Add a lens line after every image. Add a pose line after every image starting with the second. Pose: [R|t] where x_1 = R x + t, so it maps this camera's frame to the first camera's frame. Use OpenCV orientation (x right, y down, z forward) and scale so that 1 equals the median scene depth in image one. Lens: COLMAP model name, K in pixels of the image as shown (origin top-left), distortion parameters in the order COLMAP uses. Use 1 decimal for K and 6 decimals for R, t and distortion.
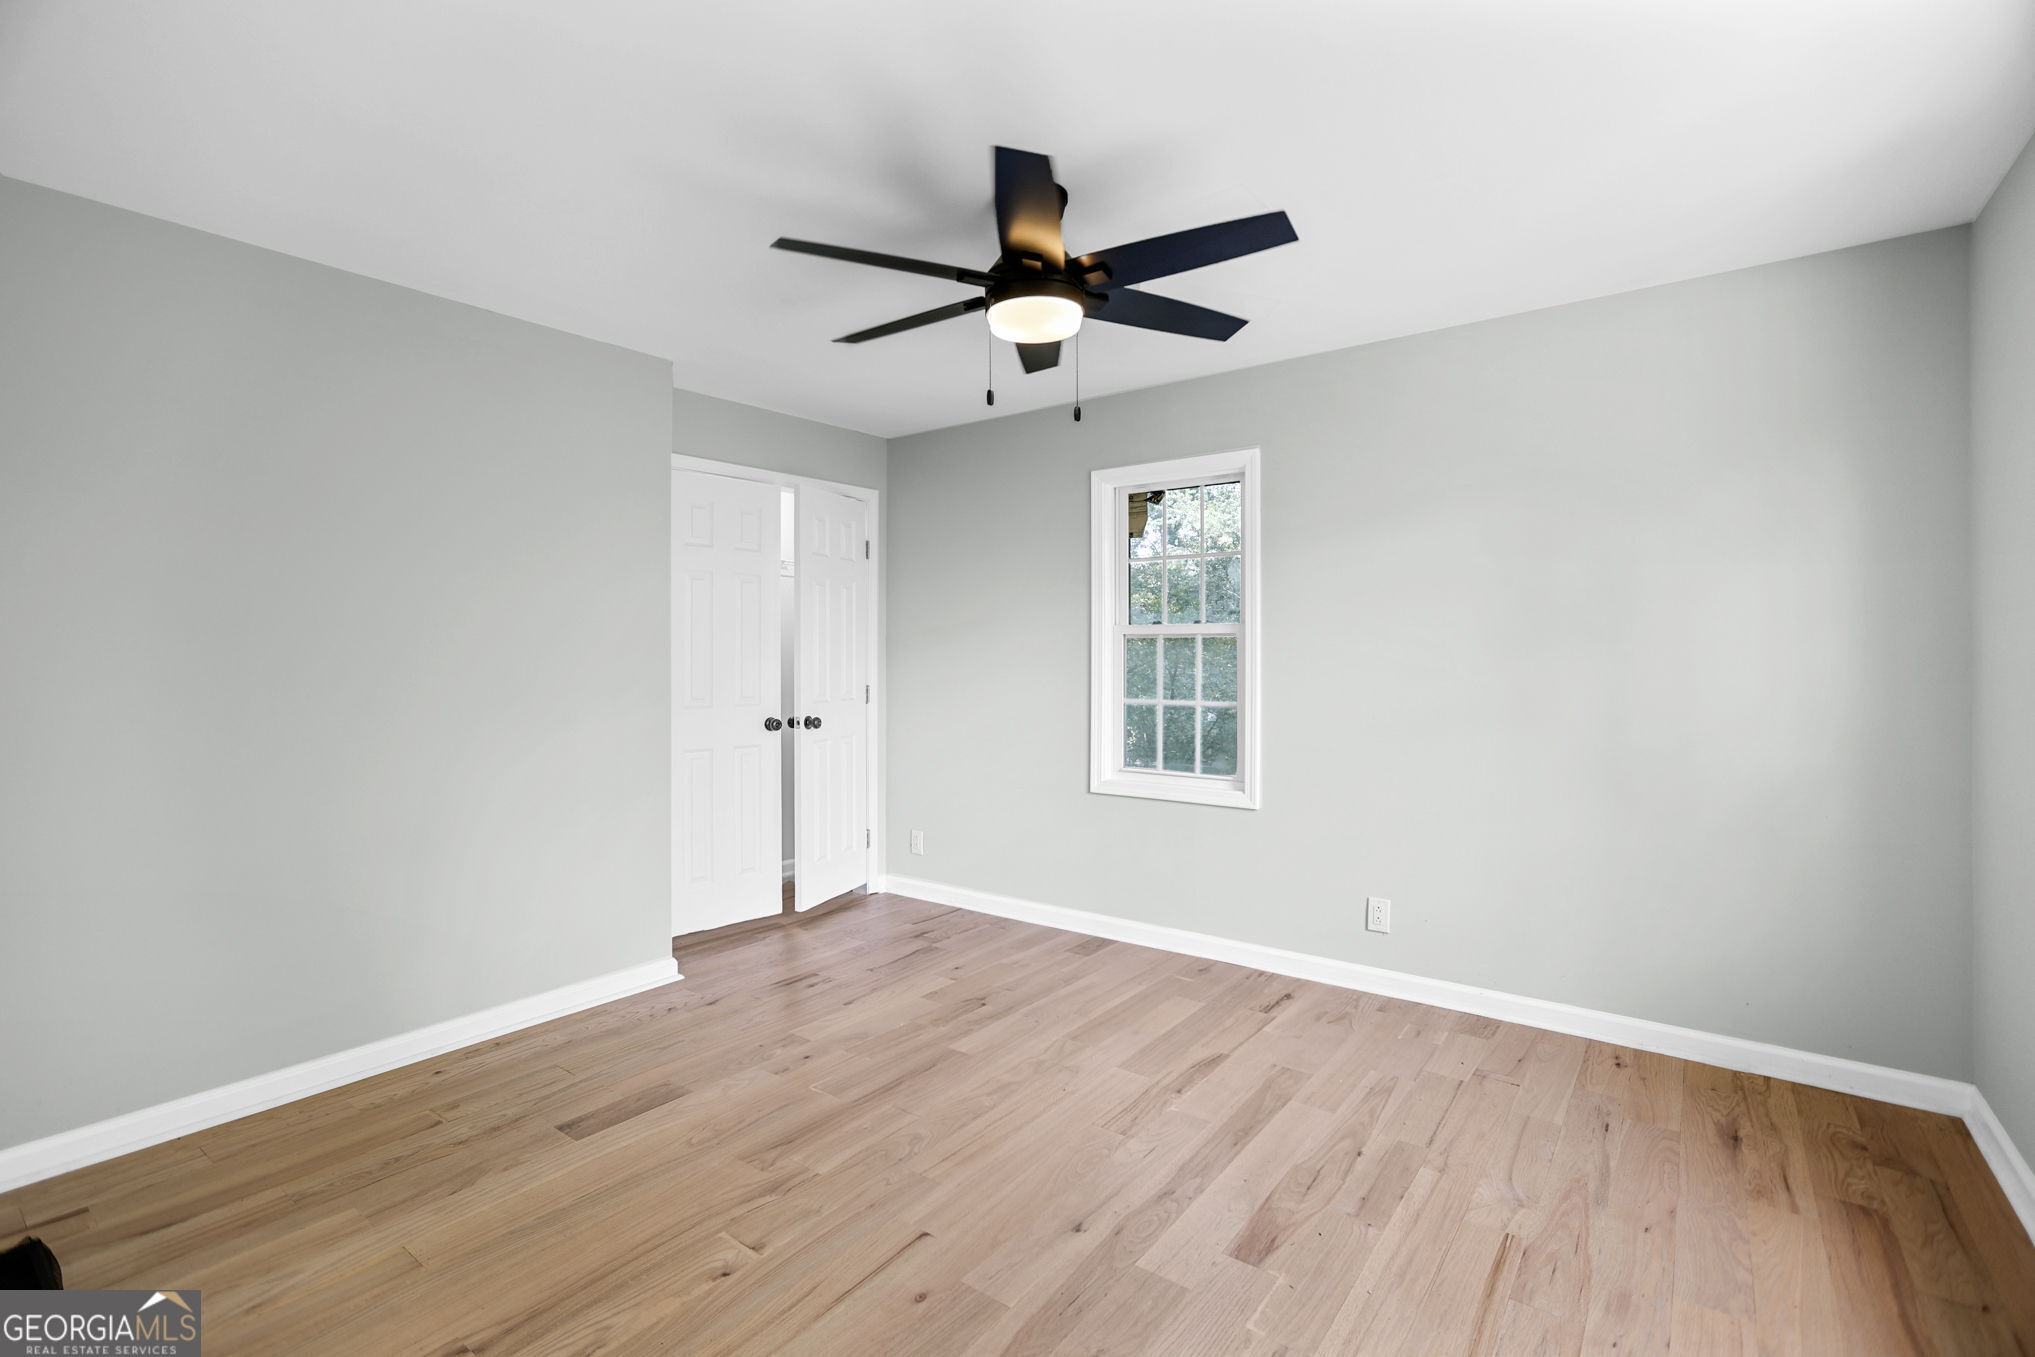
lens RADIAL K [[920.8, 0, 1015.4], [0, 920.8, 669.3], [0, 0, 1]] dist [-0.000873, 0.001264]
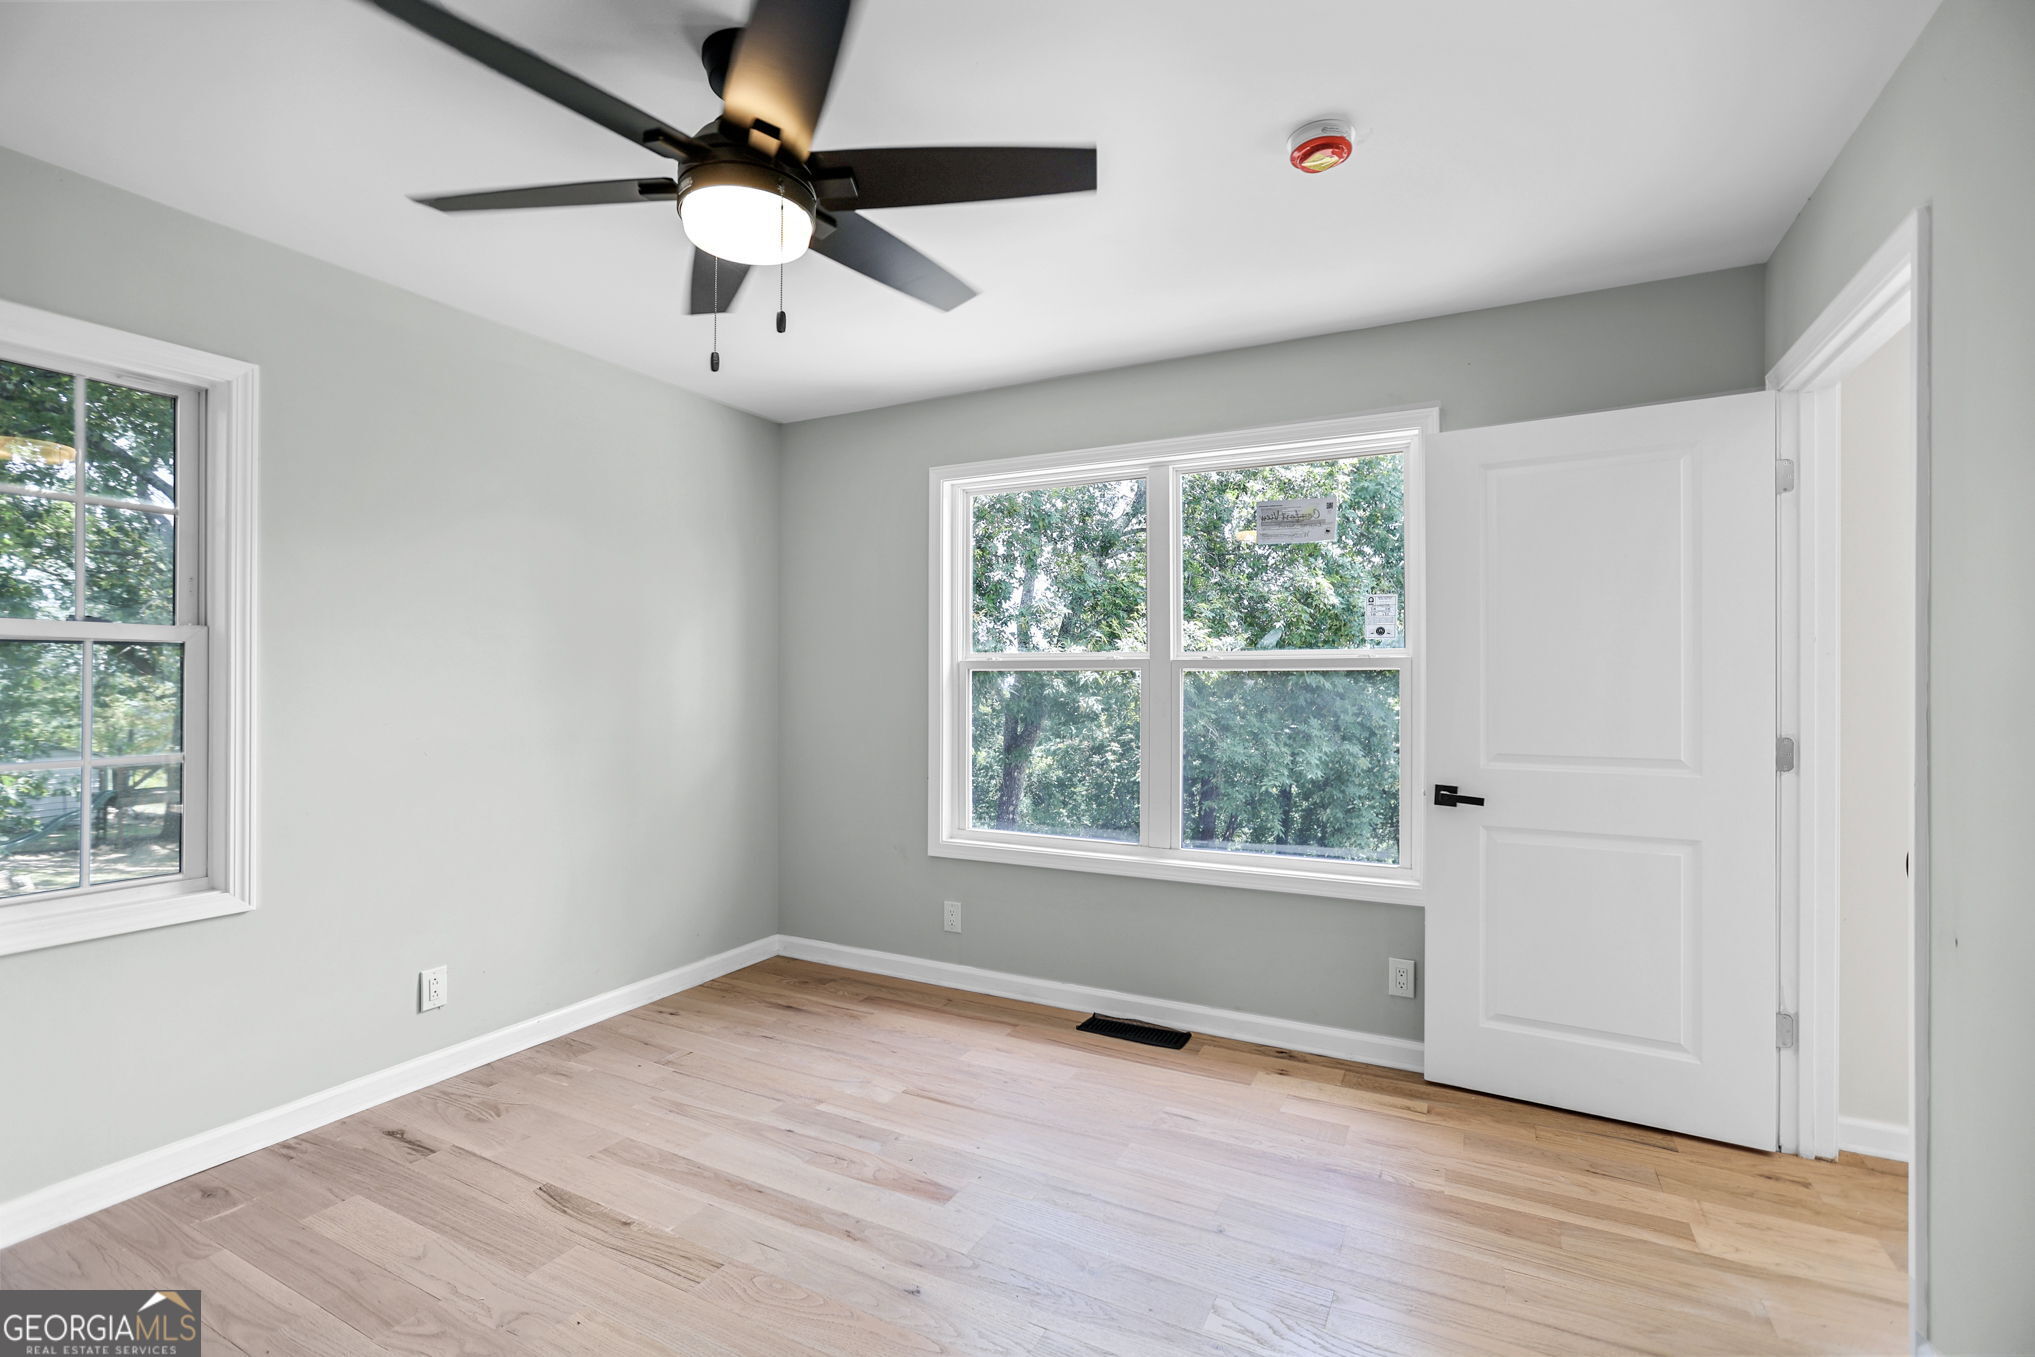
lens RADIAL K [[920.8, 0, 1005.5], [0, 920.8, 676.8], [0, 0, 1]] dist [-0.000873, 0.001264]
pose [[-0.154445, 0.005181, 0.987988, -0.651167], [0.005487, 0.999975, -0.004386, -0.012225], [-0.987986, 0.004744, -0.154469, 0.776024]]
